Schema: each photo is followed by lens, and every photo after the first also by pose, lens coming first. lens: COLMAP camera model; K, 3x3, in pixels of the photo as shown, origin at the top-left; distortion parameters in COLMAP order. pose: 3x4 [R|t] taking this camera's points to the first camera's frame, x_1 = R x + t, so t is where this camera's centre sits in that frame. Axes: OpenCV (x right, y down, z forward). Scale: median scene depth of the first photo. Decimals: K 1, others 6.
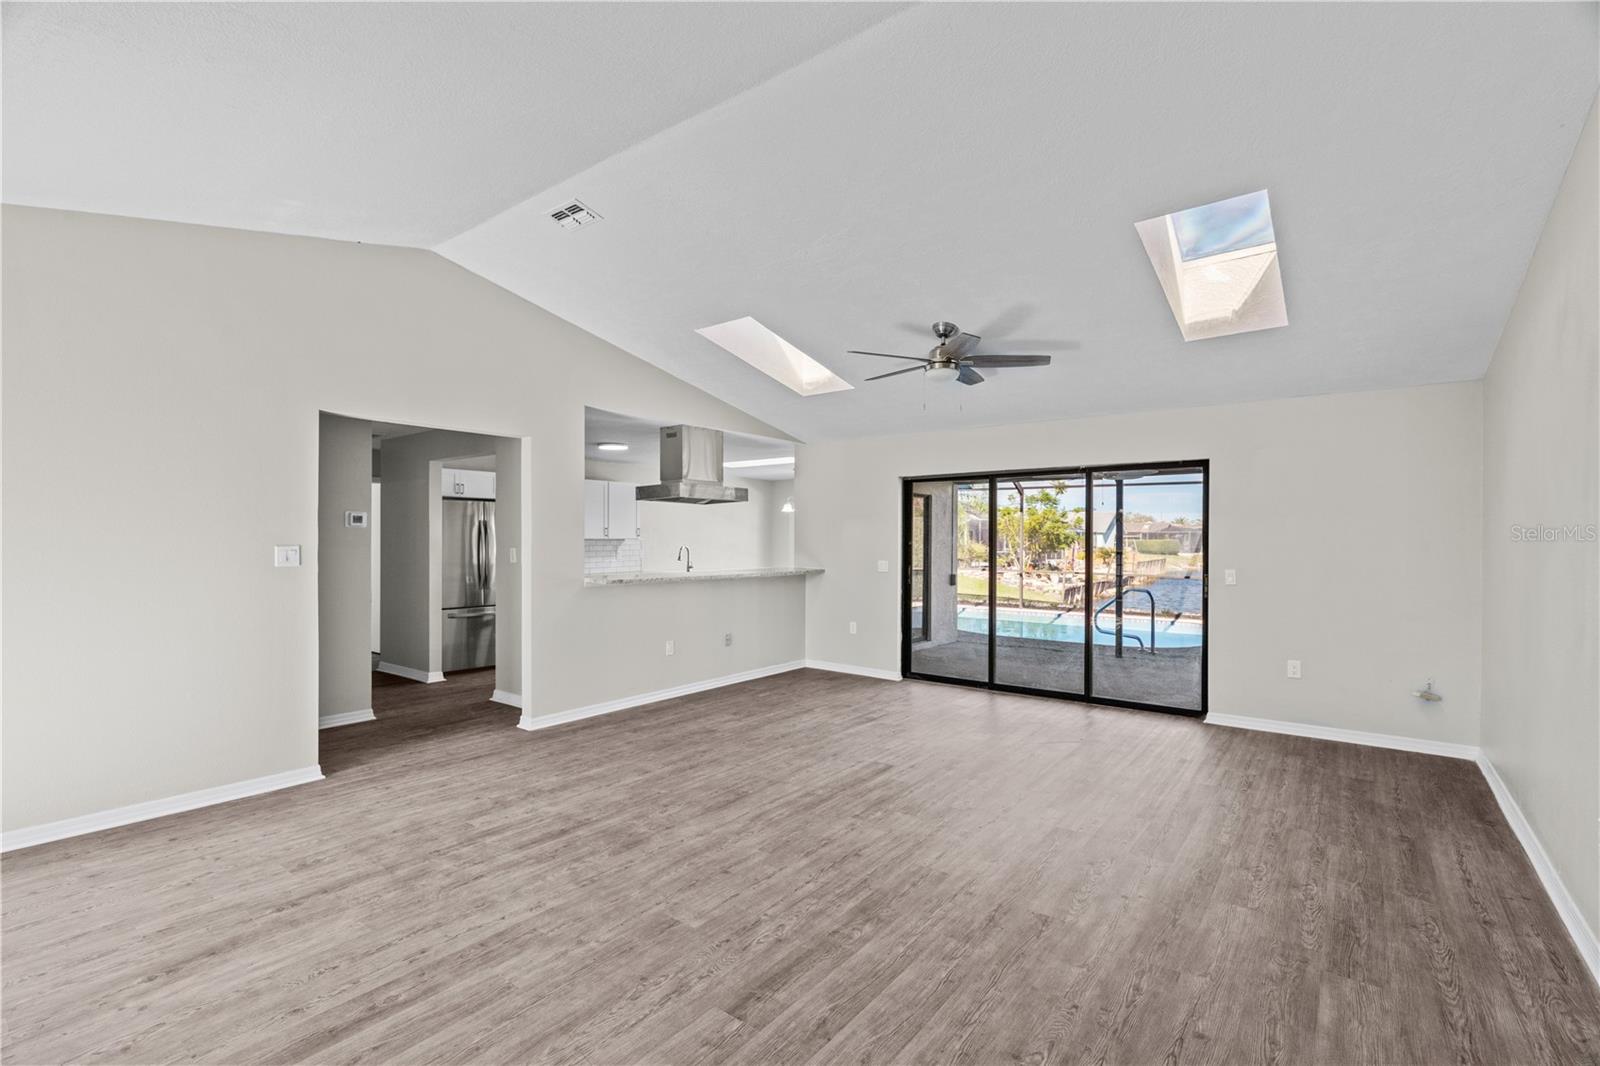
lens RADIAL K [[725.0, 0, 796.6], [0, 725.0, 538.3], [0, 0, 1]] dist [-0.006816, 0.001253]
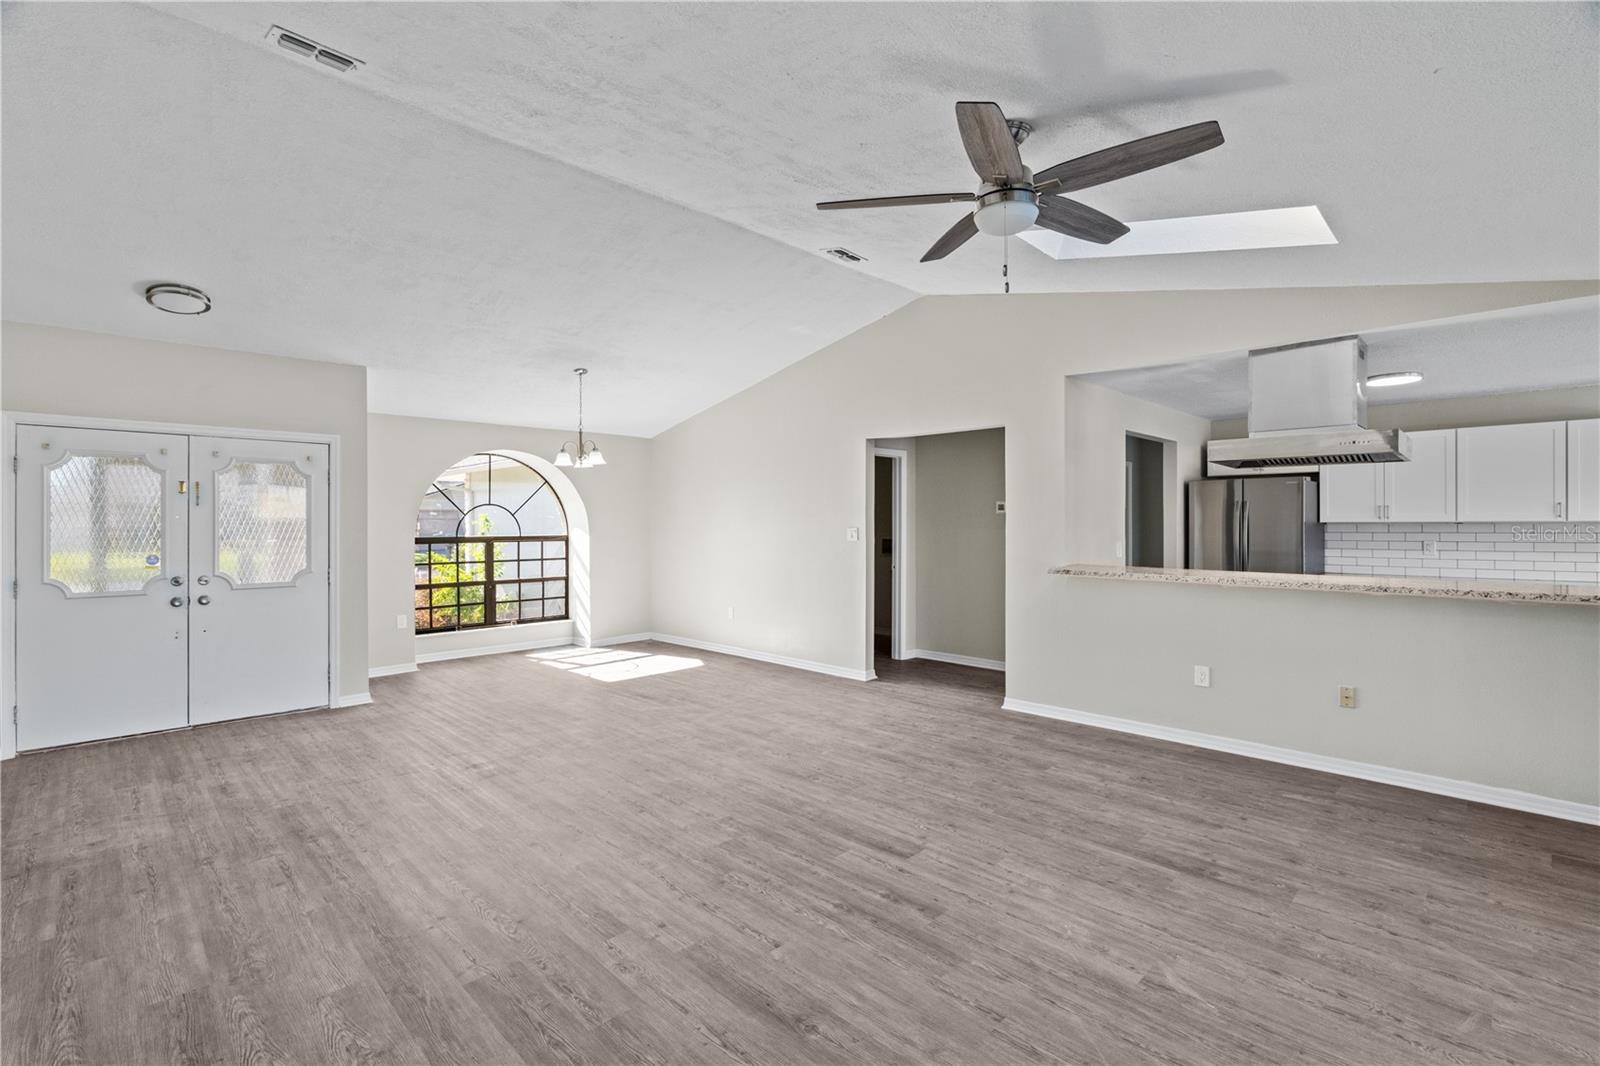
lens RADIAL K [[725.0, 0, 793.7], [0, 725.0, 528.6], [0, 0, 1]] dist [-0.006816, 0.001253]
pose [[-0.138895, 0.005703, -0.990291, 0.874982], [0.005211, 0.999974, 0.005028, 0.002163], [0.990293, -0.004462, -0.138921, 1.062295]]
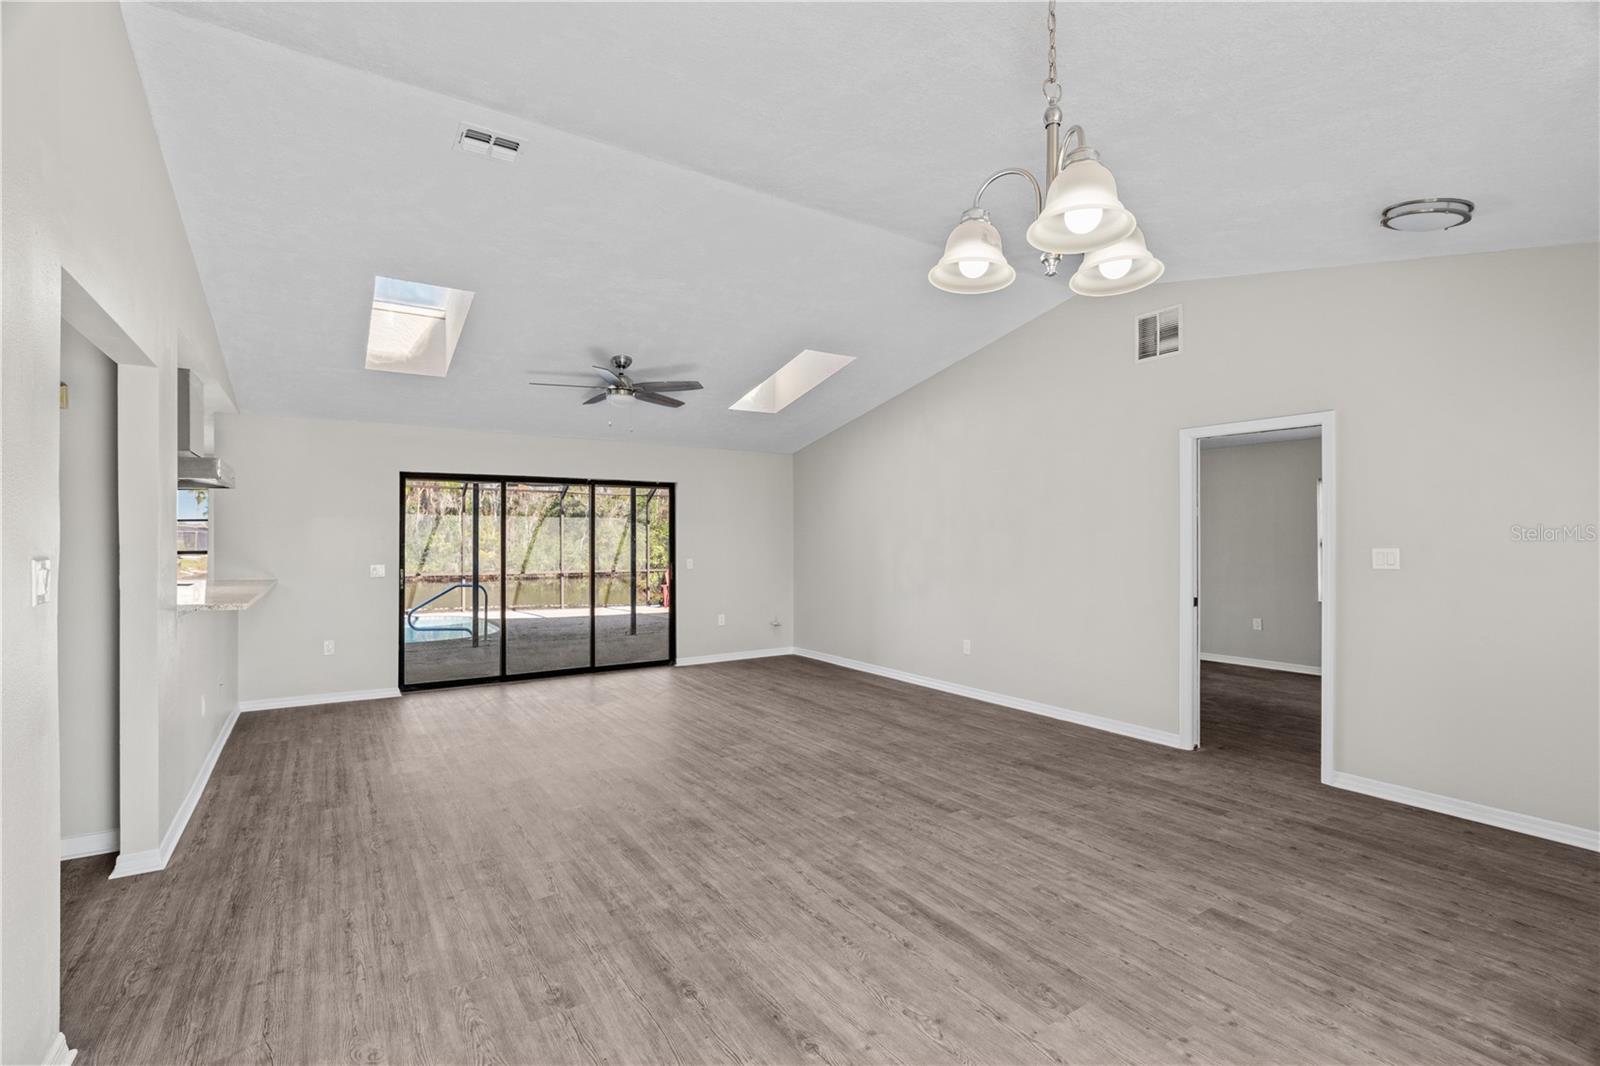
lens RADIAL K [[725.0, 0, 804.7], [0, 725.0, 534.2], [0, 0, 1]] dist [-0.006816, 0.001253]
pose [[0.317074, 0.001476, 0.948400, -0.948248], [0.002156, 0.999995, -0.002277, -0.004353], [-0.948398, 0.002766, 0.317069, 0.399220]]
